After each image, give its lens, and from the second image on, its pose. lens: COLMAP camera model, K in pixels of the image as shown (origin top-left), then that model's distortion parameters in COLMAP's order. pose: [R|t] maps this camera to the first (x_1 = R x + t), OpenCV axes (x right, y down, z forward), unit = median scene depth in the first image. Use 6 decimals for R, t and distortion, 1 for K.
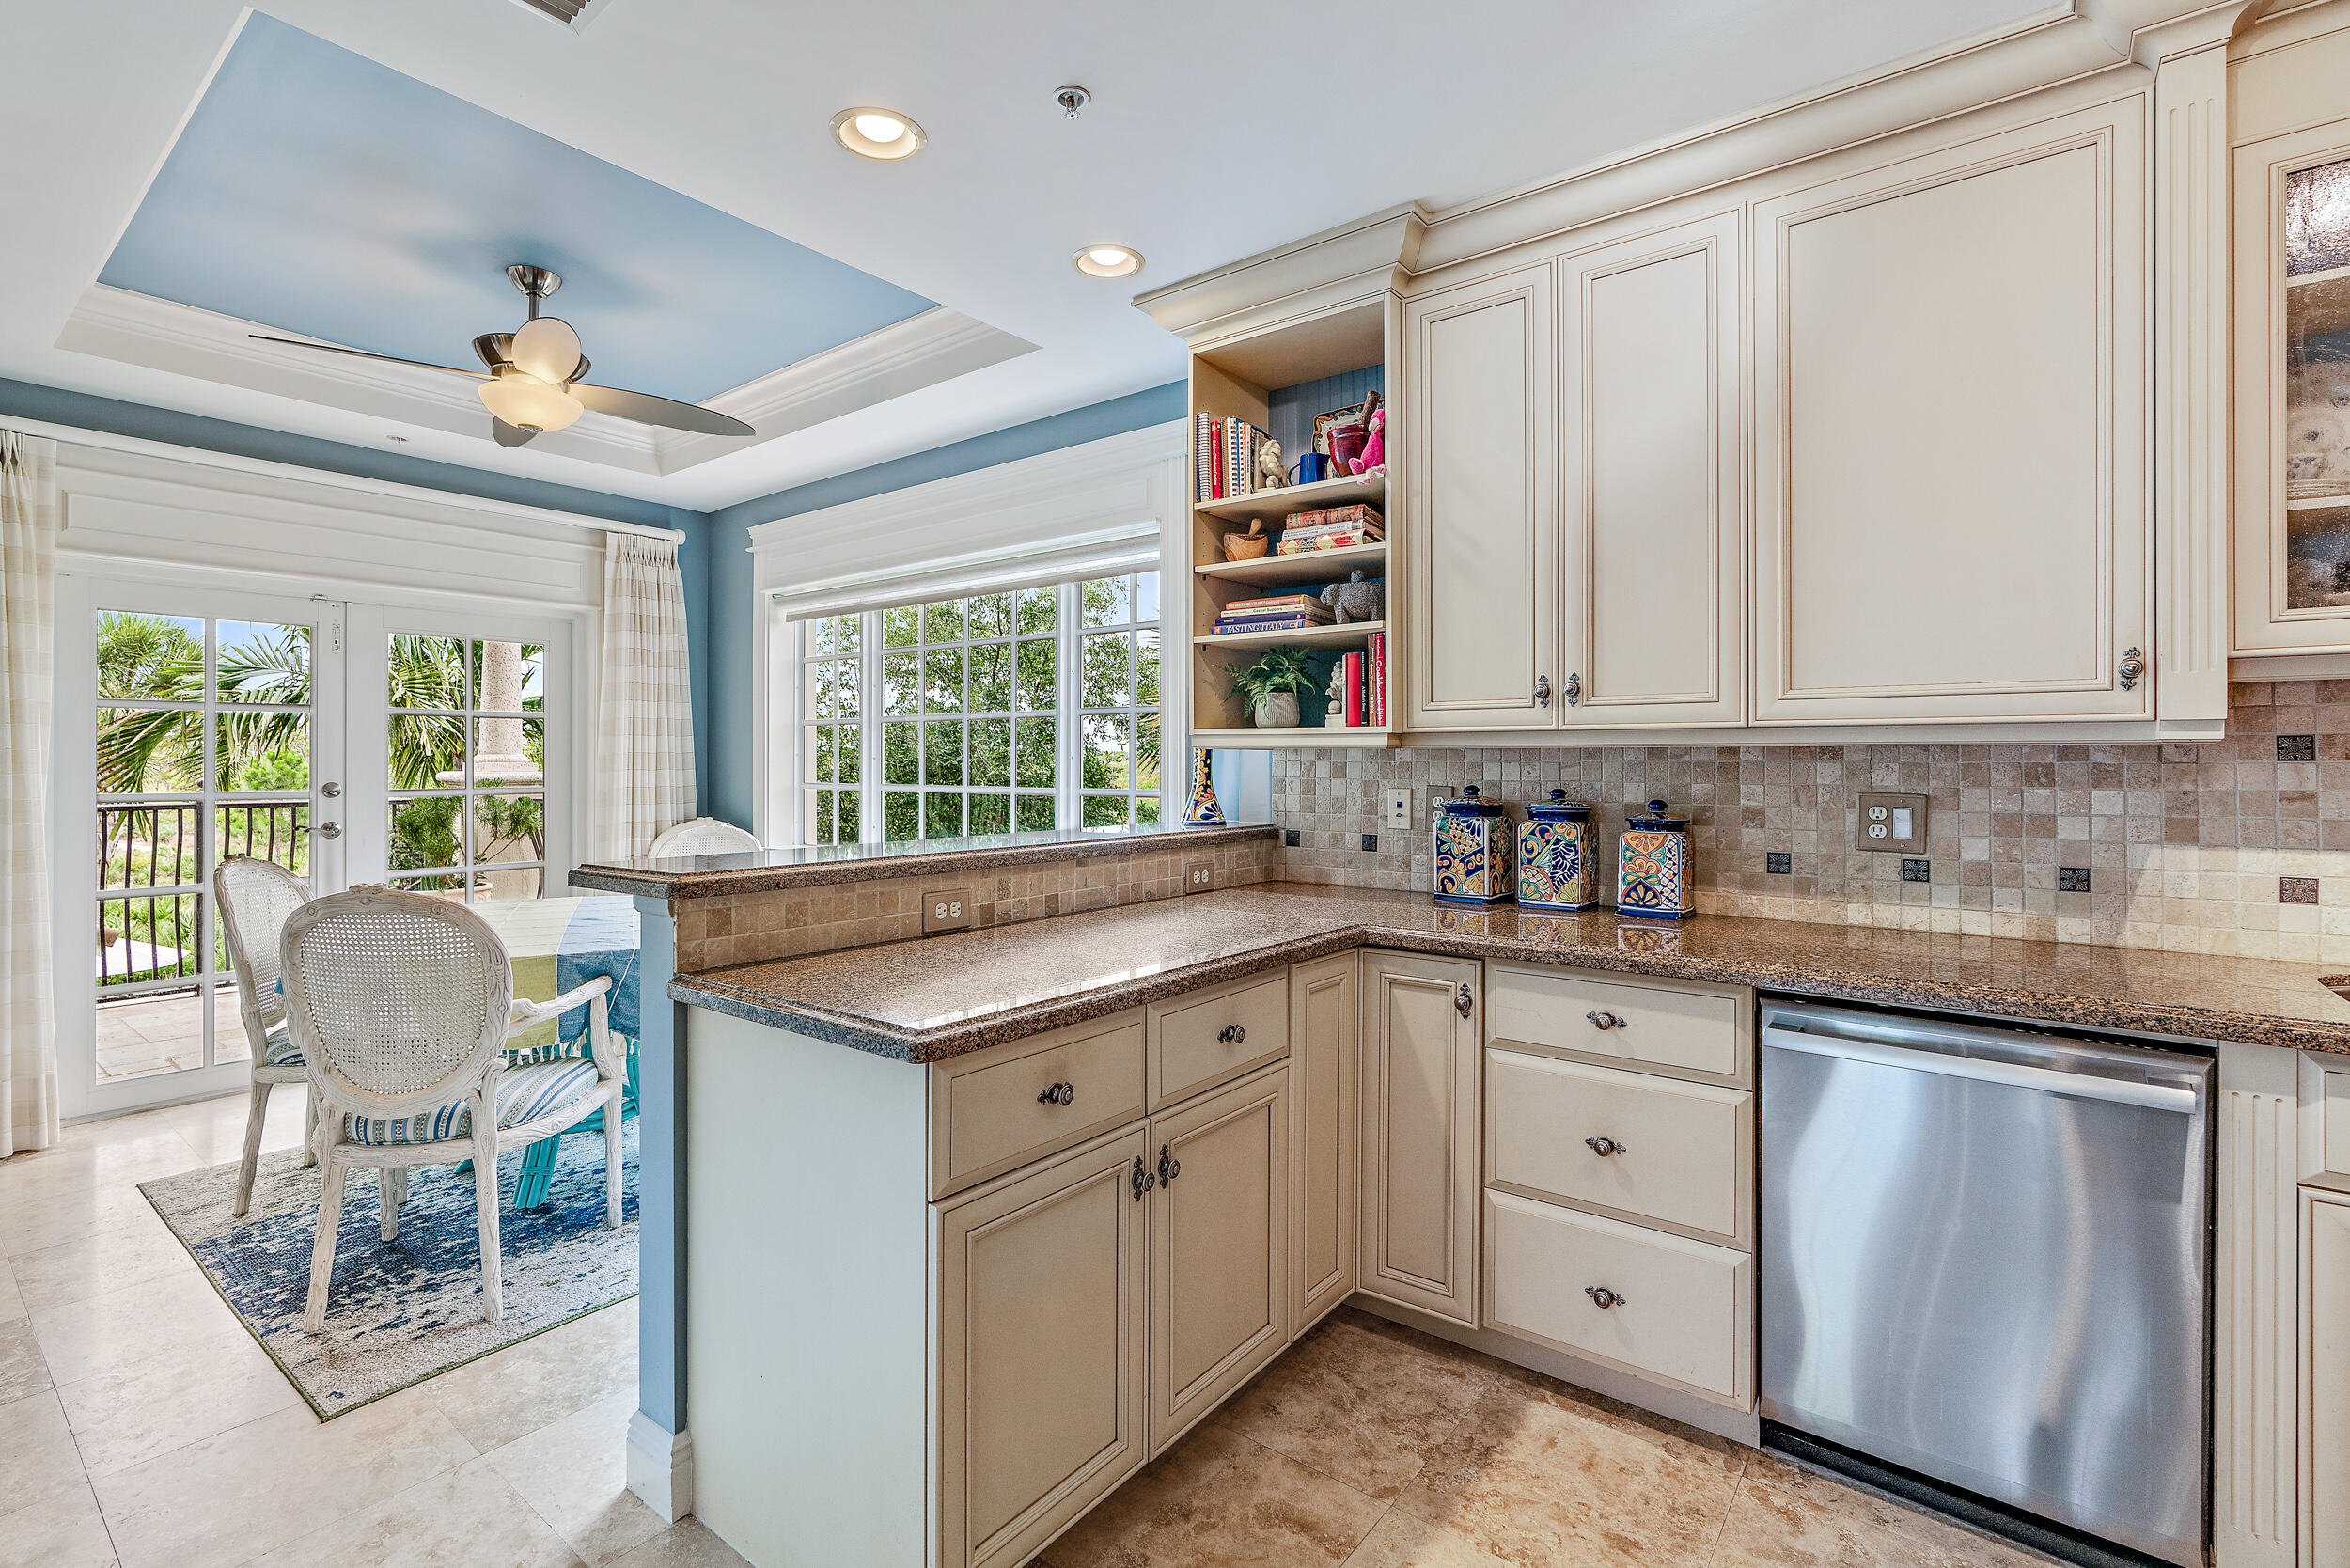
lens RADIAL K [[1065.1, 0, 1173.8], [0, 1065.1, 769.8], [0, 0, 1]] dist [-0.010695, 0.004070]
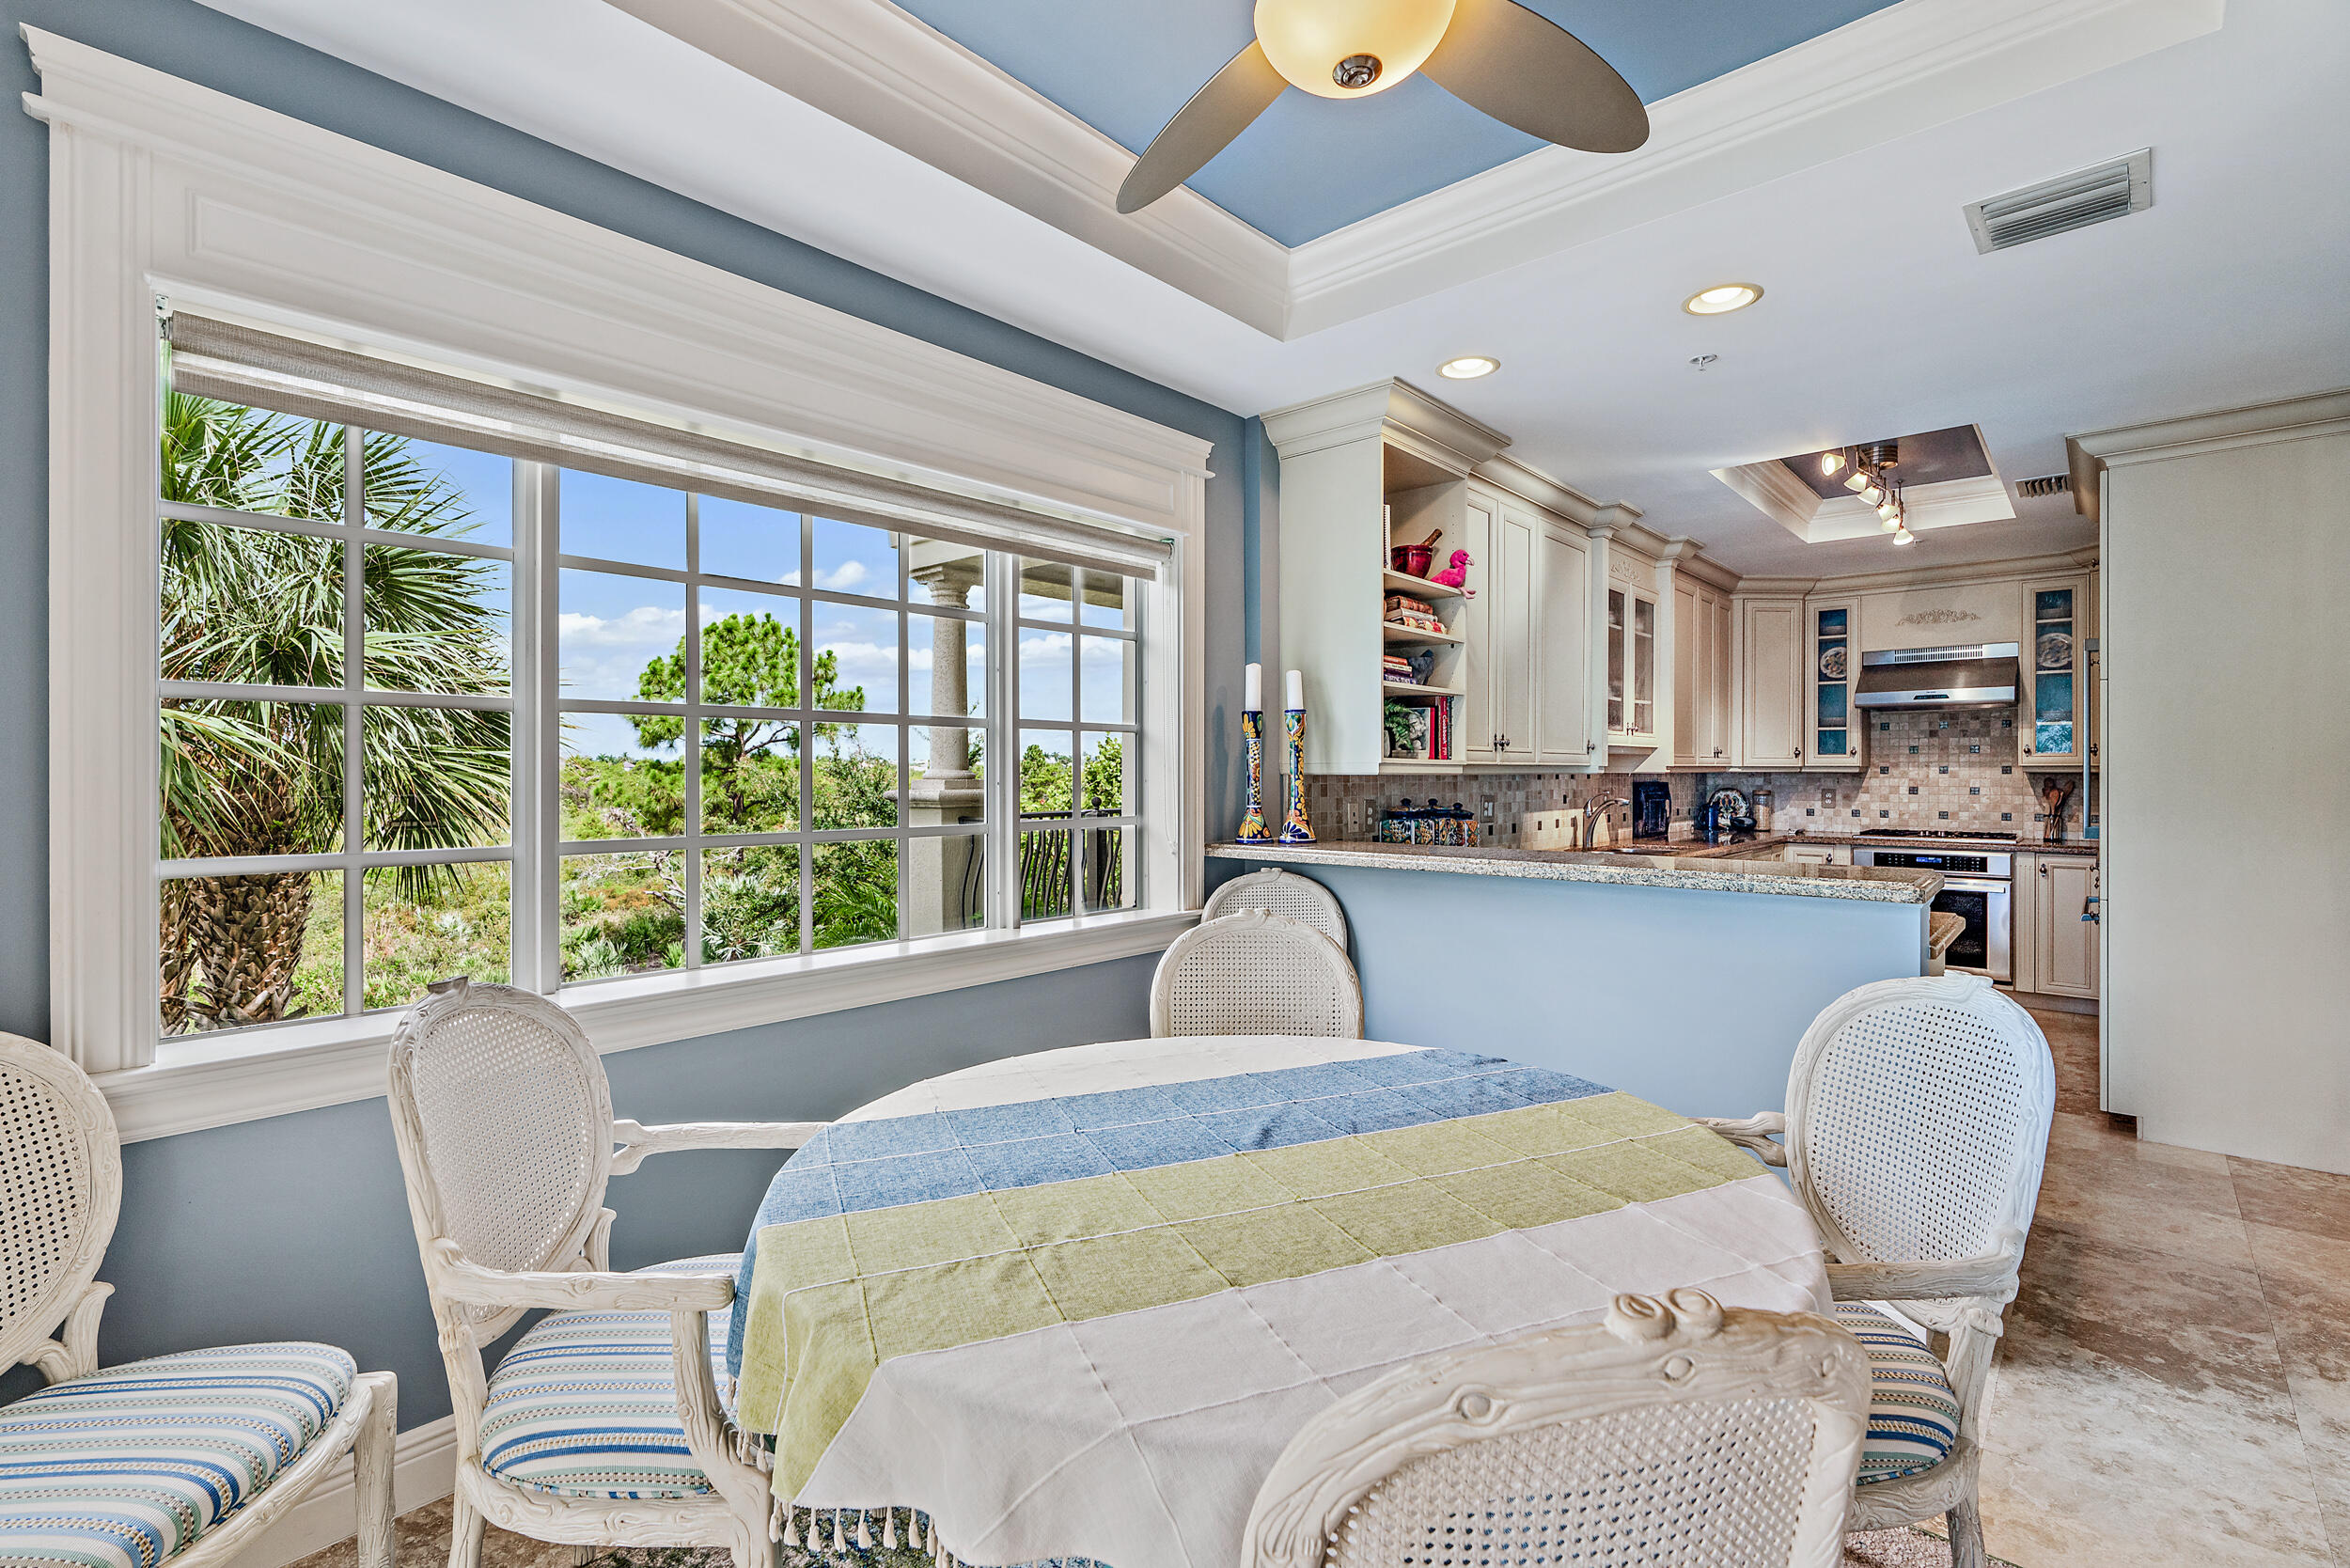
lens RADIAL K [[1065.1, 0, 1163.3], [0, 1065.1, 774.0], [0, 0, 1]] dist [-0.010695, 0.004070]
pose [[0.078018, -0.003908, 0.996944, -0.941194], [0.011607, 0.999928, 0.003011, -0.023460], [-0.996884, 0.011337, 0.078058, 0.931302]]
